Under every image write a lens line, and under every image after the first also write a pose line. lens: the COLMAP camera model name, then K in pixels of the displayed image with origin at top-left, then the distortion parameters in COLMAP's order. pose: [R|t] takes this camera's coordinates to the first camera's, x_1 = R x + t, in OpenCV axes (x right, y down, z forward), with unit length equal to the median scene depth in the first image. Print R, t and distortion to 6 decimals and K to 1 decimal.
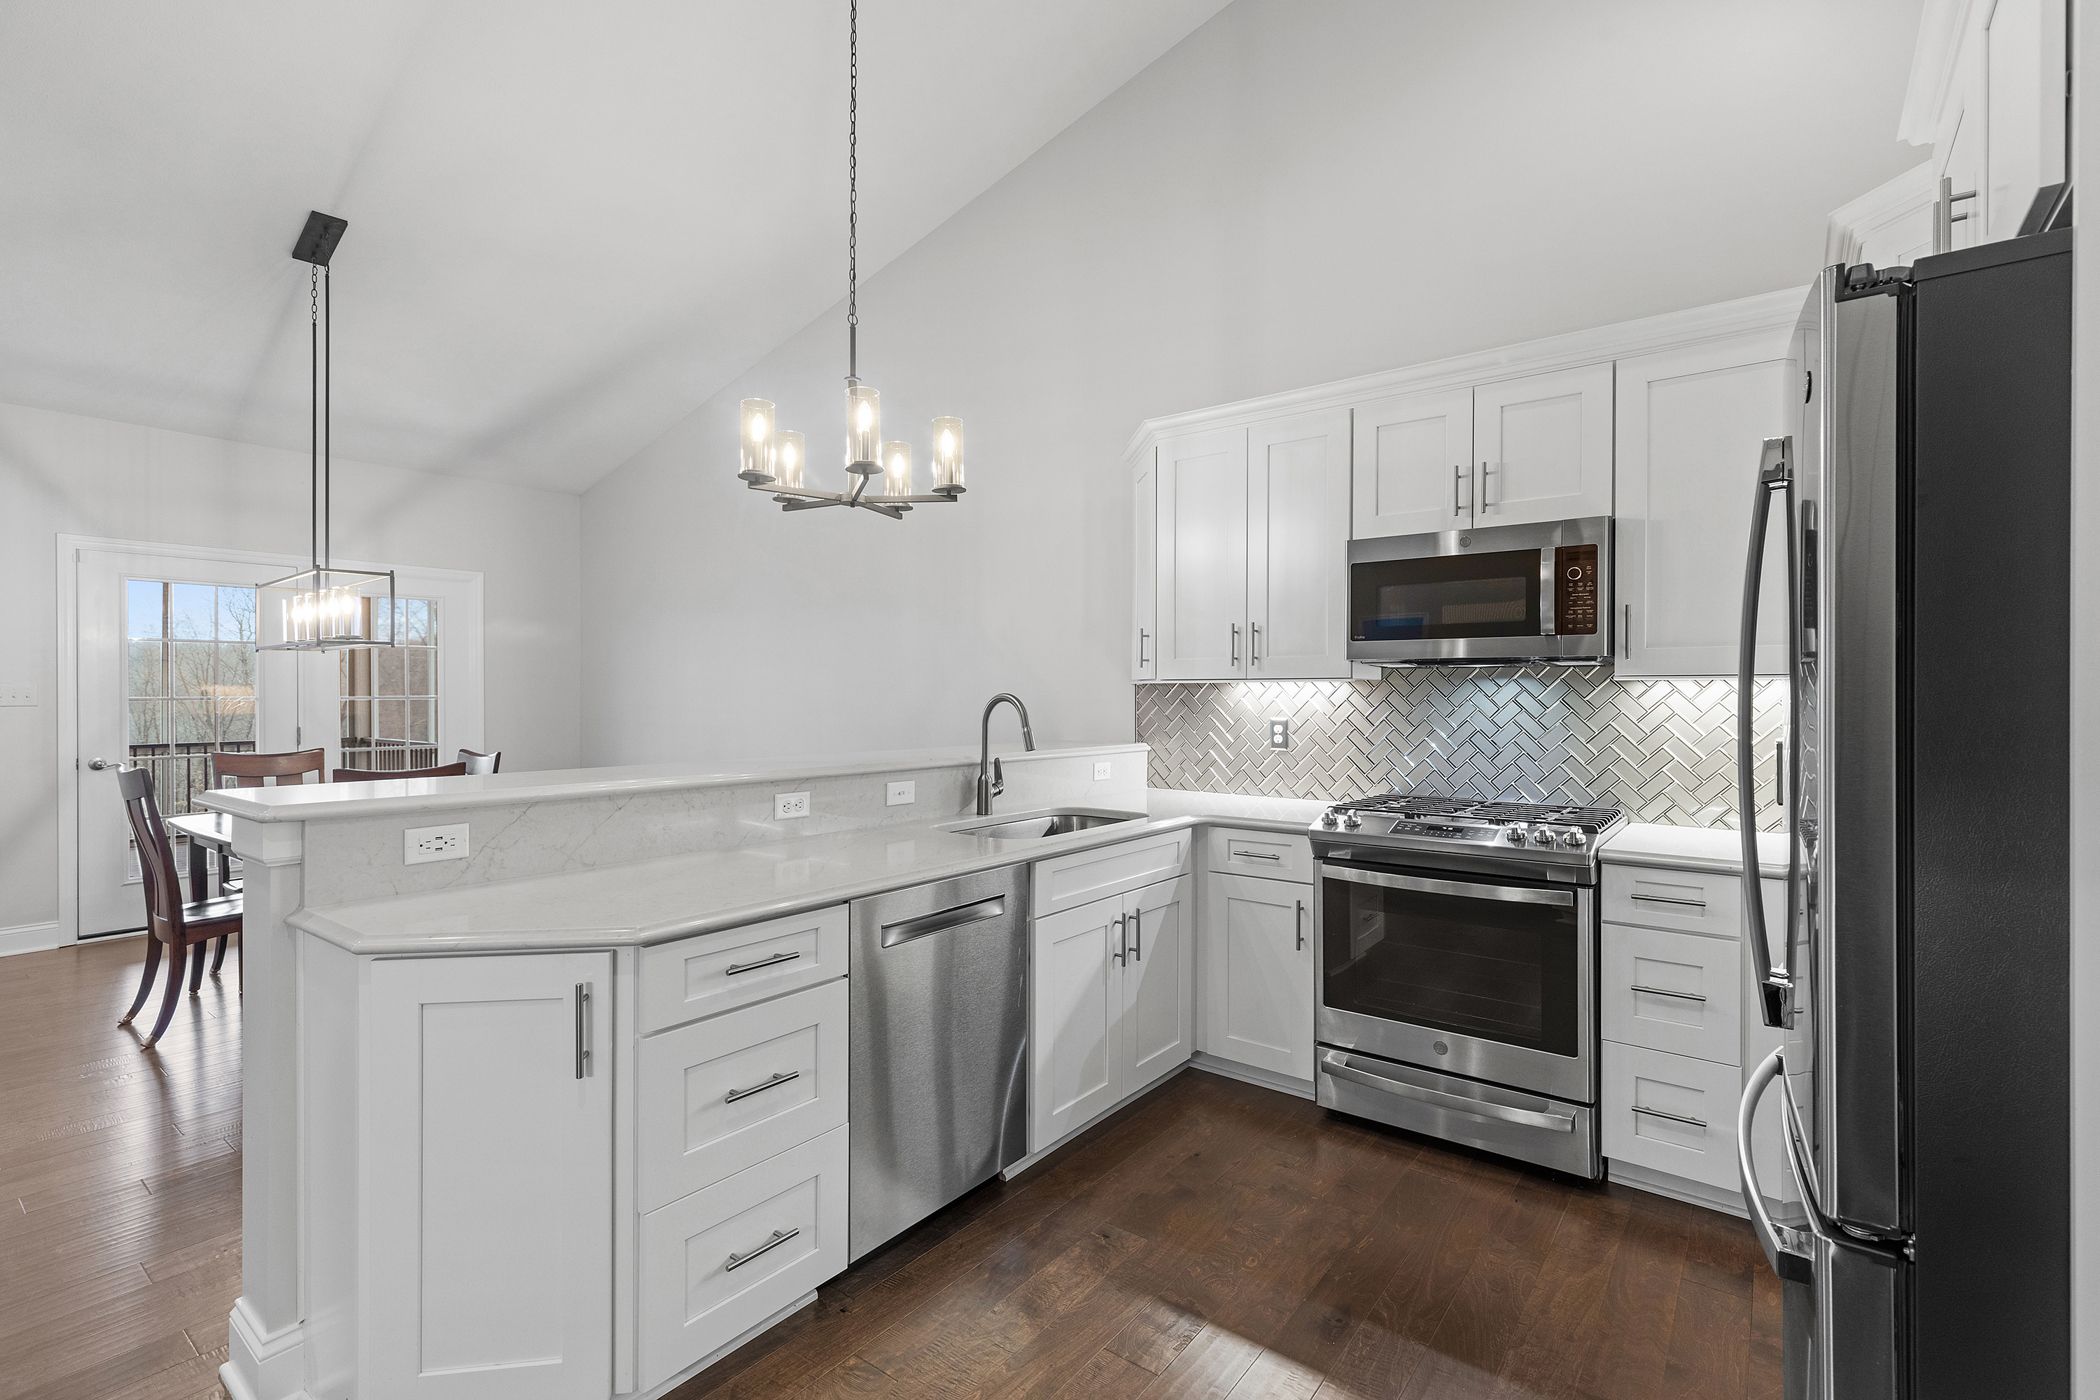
lens RADIAL K [[953.1, 0, 1060.5], [0, 953.1, 699.7], [0, 0, 1]] dist [0.016284, -0.004560]
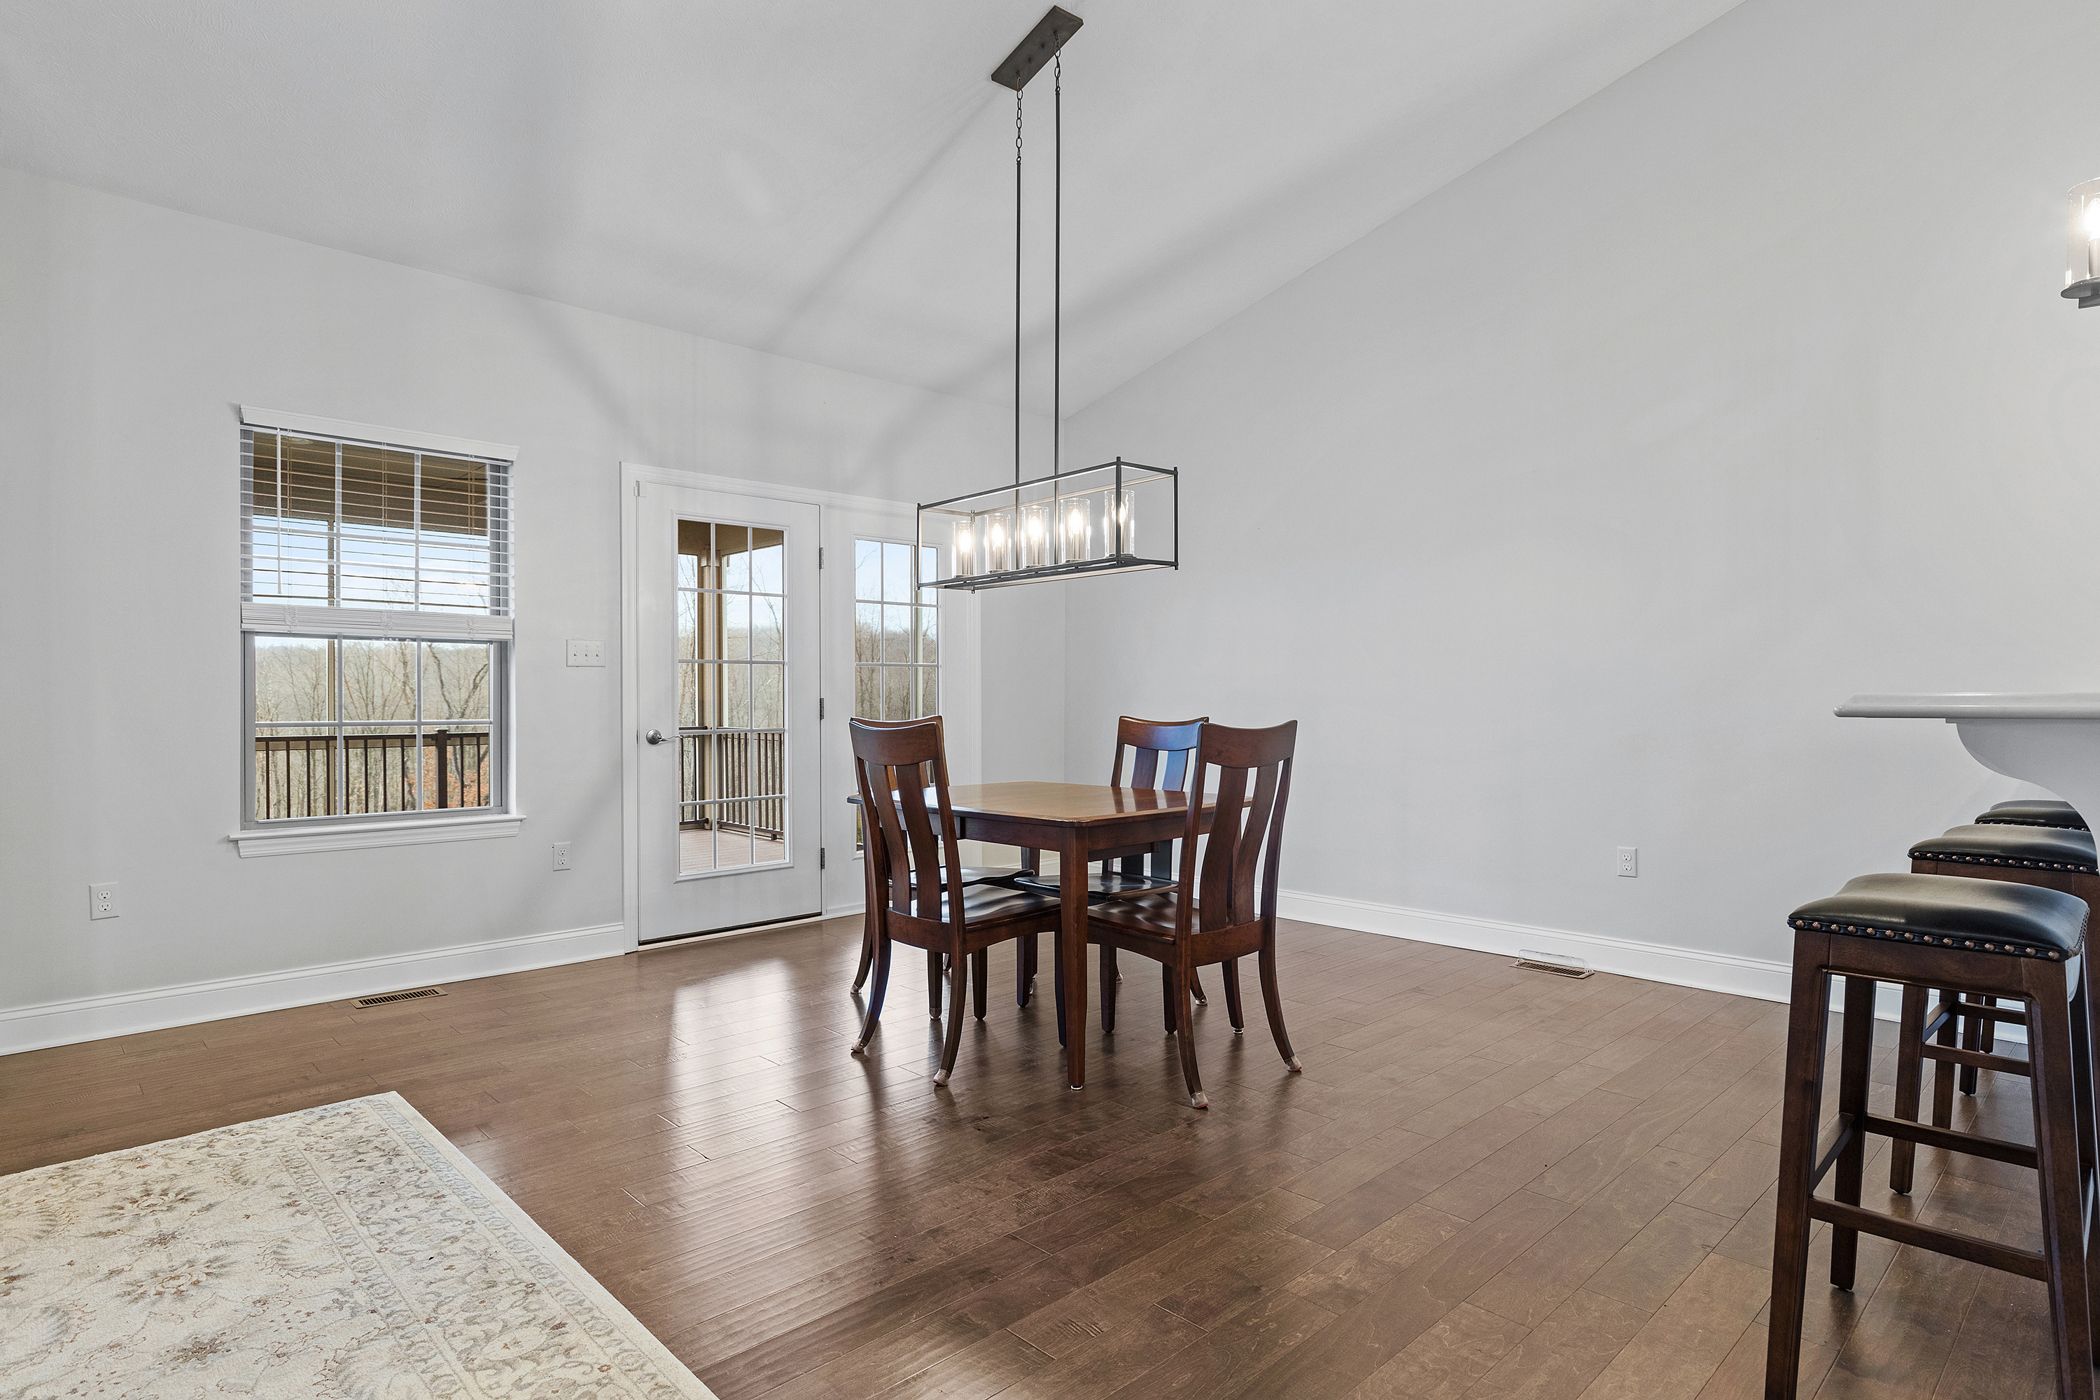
lens RADIAL K [[1107.3, 0, 1058.2], [0, 1107.3, 696.7], [0, 0, 1]] dist [-0.004847, -0.000061]
pose [[0.988880, -0.005562, -0.148610, -0.889749], [0.004650, 0.999968, -0.006483, 0.069528], [0.148641, 0.005720, 0.988875, 0.173774]]
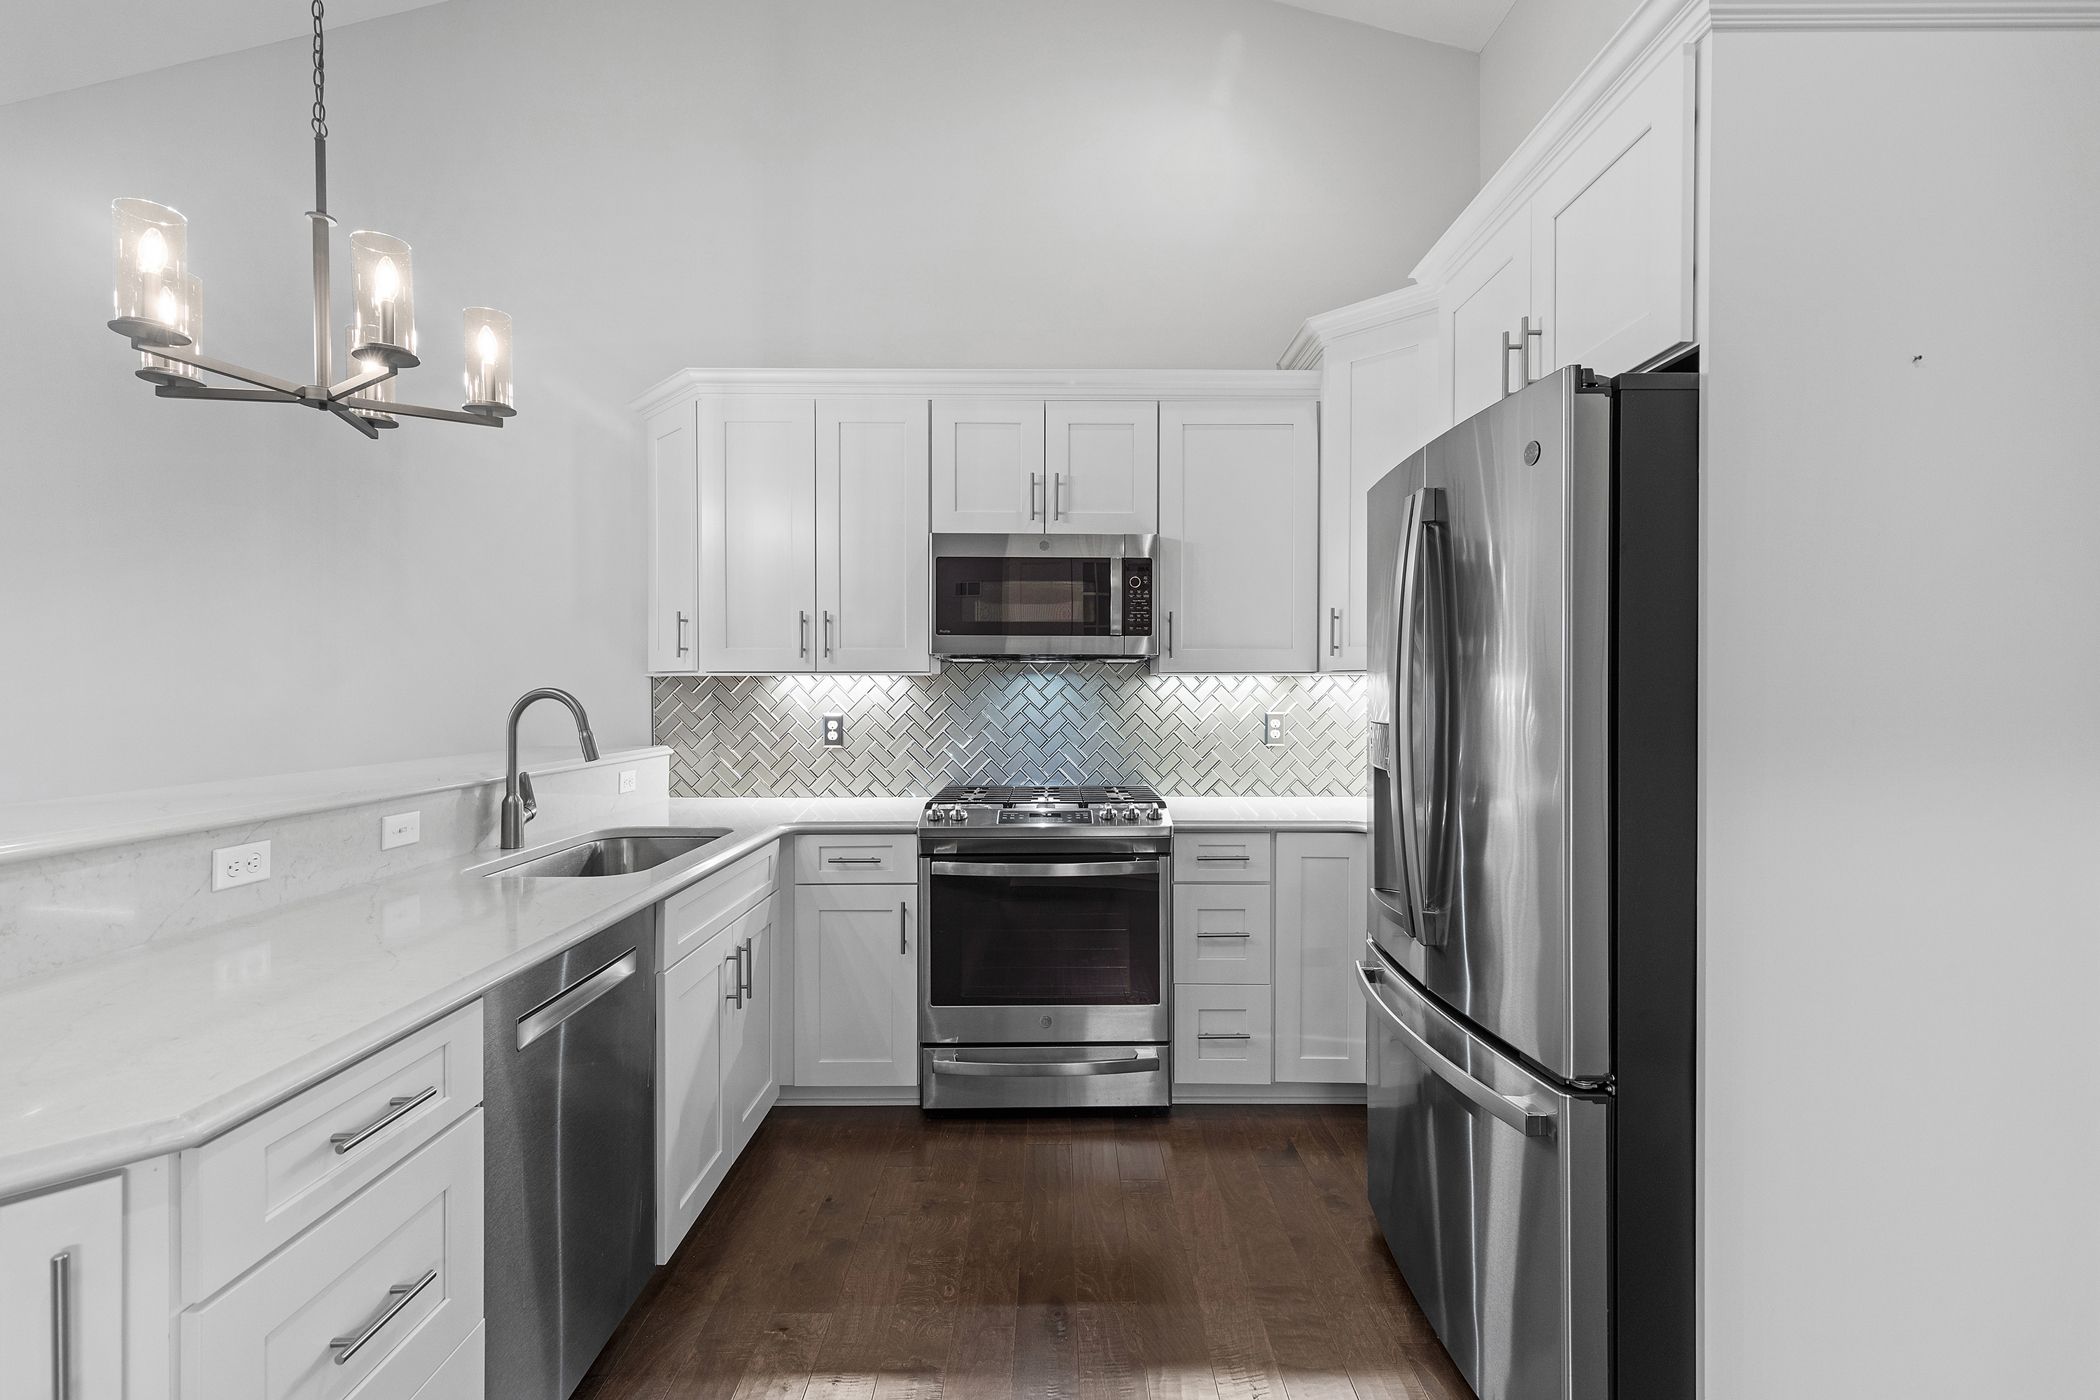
lens RADIAL K [[953.1, 0, 1061.4], [0, 953.1, 702.5], [0, 0, 1]] dist [0.016284, -0.004560]
pose [[0.792200, -0.010765, 0.610167, -0.214452], [0.004919, 0.999925, 0.011255, -0.001500], [-0.610242, -0.005915, 0.792193, 0.144293]]
